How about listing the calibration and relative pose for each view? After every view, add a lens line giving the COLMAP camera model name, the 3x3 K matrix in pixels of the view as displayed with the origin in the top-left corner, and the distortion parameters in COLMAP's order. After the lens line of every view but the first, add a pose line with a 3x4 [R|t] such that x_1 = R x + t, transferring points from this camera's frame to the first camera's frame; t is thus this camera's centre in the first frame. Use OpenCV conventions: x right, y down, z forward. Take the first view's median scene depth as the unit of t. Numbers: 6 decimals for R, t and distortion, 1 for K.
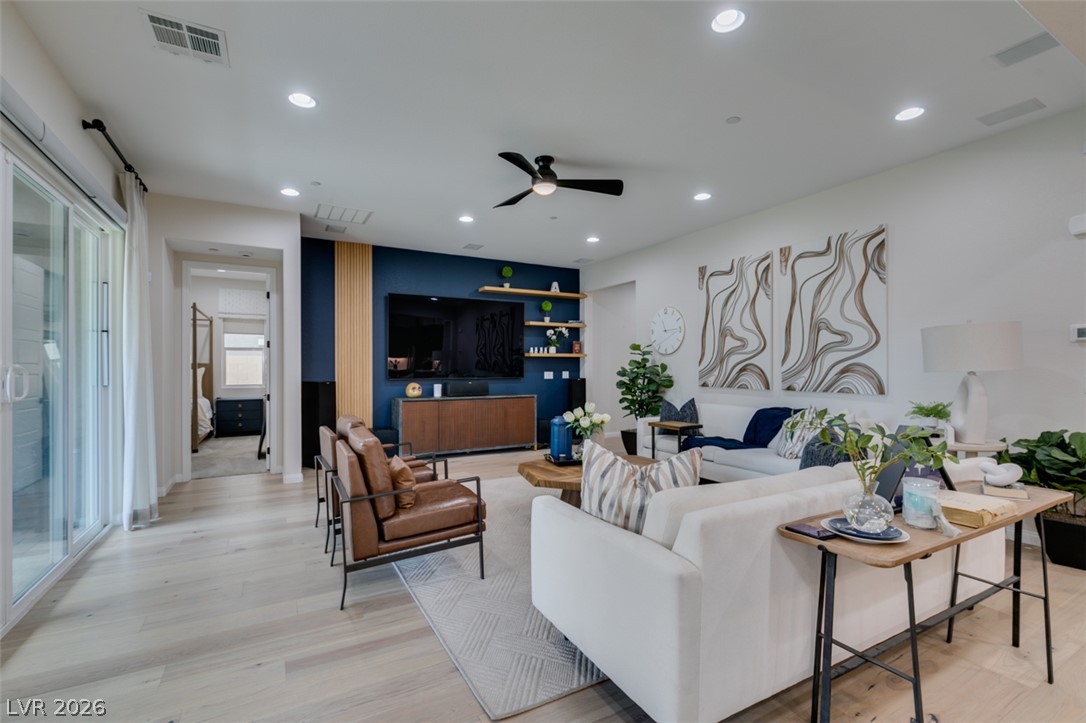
lens RADIAL K [[488.0, 0, 545.0], [0, 488.0, 368.8], [0, 0, 1]] dist [-0.002038, -0.001058]
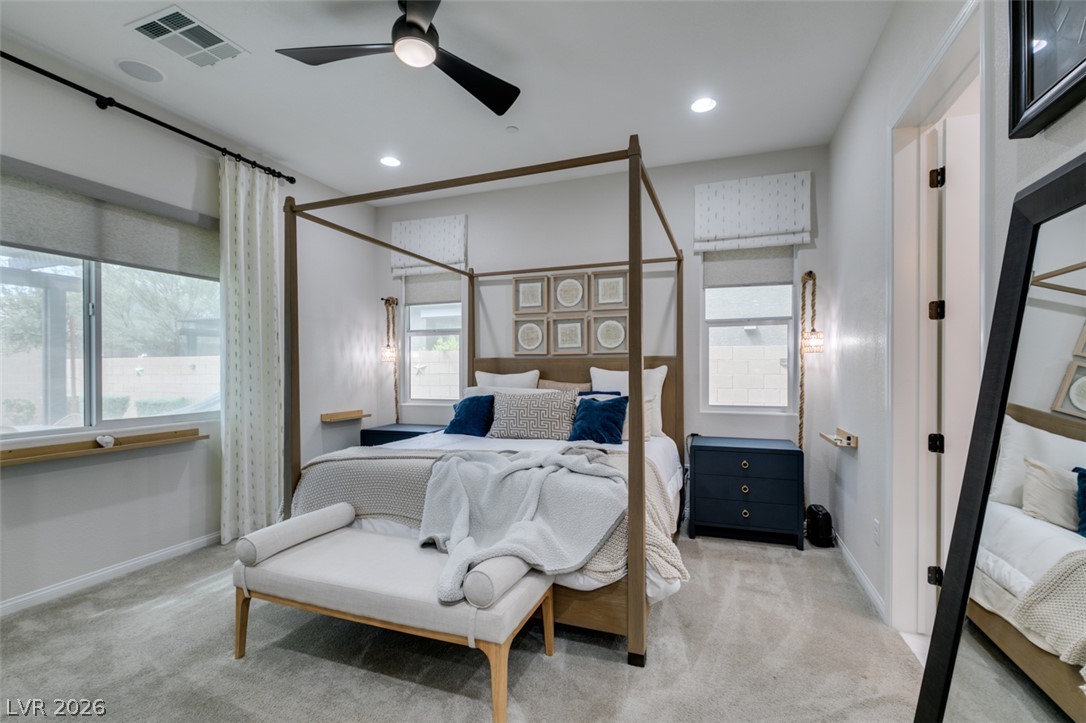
lens RADIAL K [[488.0, 0, 533.8], [0, 488.0, 367.1], [0, 0, 1]] dist [-0.002038, -0.001058]
pose [[0.637183, 0.002682, -0.770708, -0.576587], [0.001076, 0.999990, 0.004370, -0.004538], [0.770712, -0.003614, 0.637174, 0.829541]]
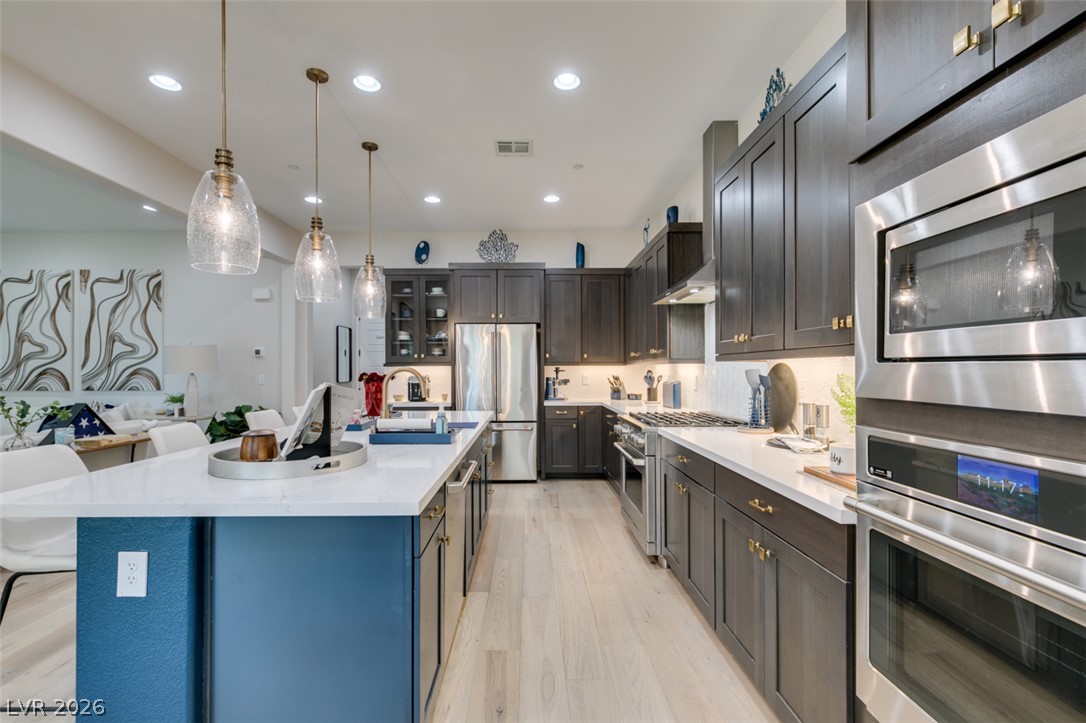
lens RADIAL K [[488.0, 0, 547.4], [0, 488.0, 366.6], [0, 0, 1]] dist [-0.002038, -0.001058]
pose [[0.486695, 0.004457, 0.873560, 0.004420], [0.004587, 0.999960, -0.007658, 0.000210], [-0.873560, 0.007735, 0.486655, -0.424255]]
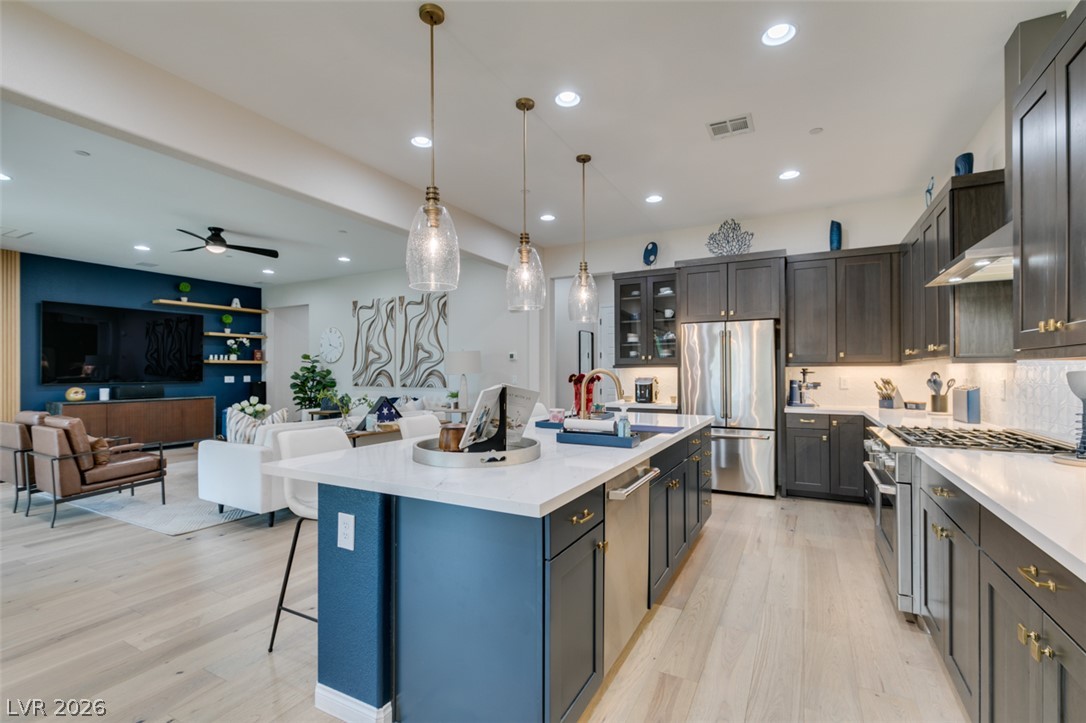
lens RADIAL K [[488.0, 0, 545.0], [0, 488.0, 368.9], [0, 0, 1]] dist [-0.002038, -0.001058]
pose [[0.848718, 0.001436, 0.528843, 0.038011], [0.003216, 0.999964, -0.007878, 0.000086], [-0.528836, 0.008387, 0.848683, -0.444656]]
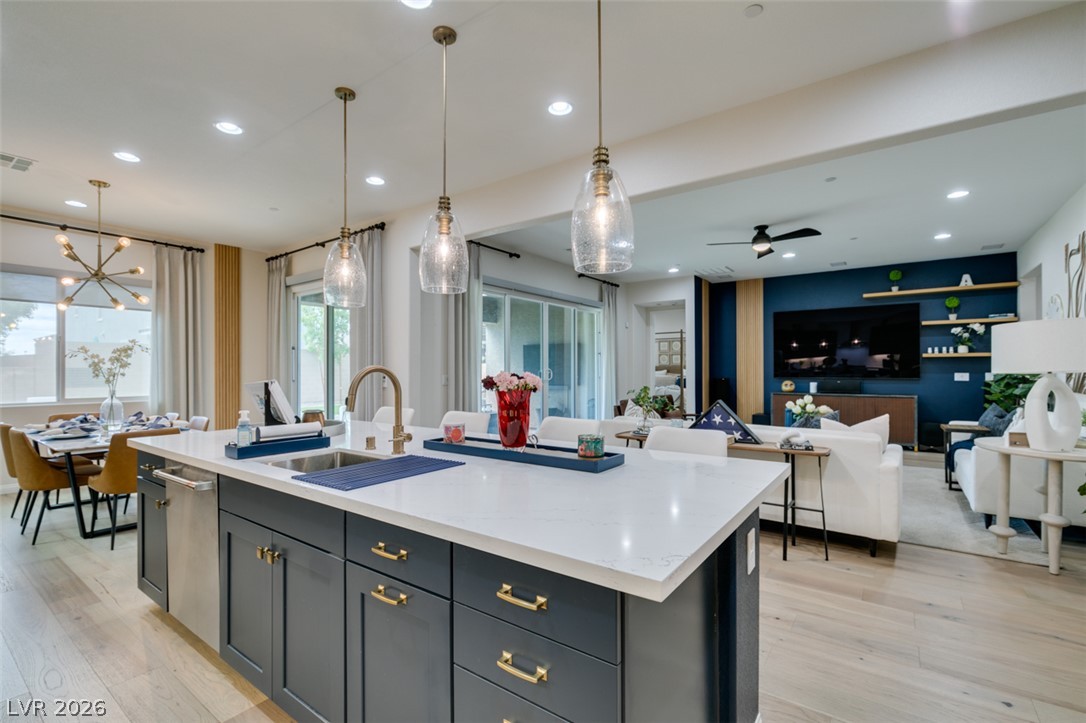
lens RADIAL K [[488.0, 0, 540.5], [0, 488.0, 366.5], [0, 0, 1]] dist [-0.002038, -0.001058]
pose [[0.408230, -0.005141, -0.912865, 0.641447], [0.001269, 0.999986, -0.005064, -0.003014], [0.912878, 0.000908, 0.408231, -0.119689]]
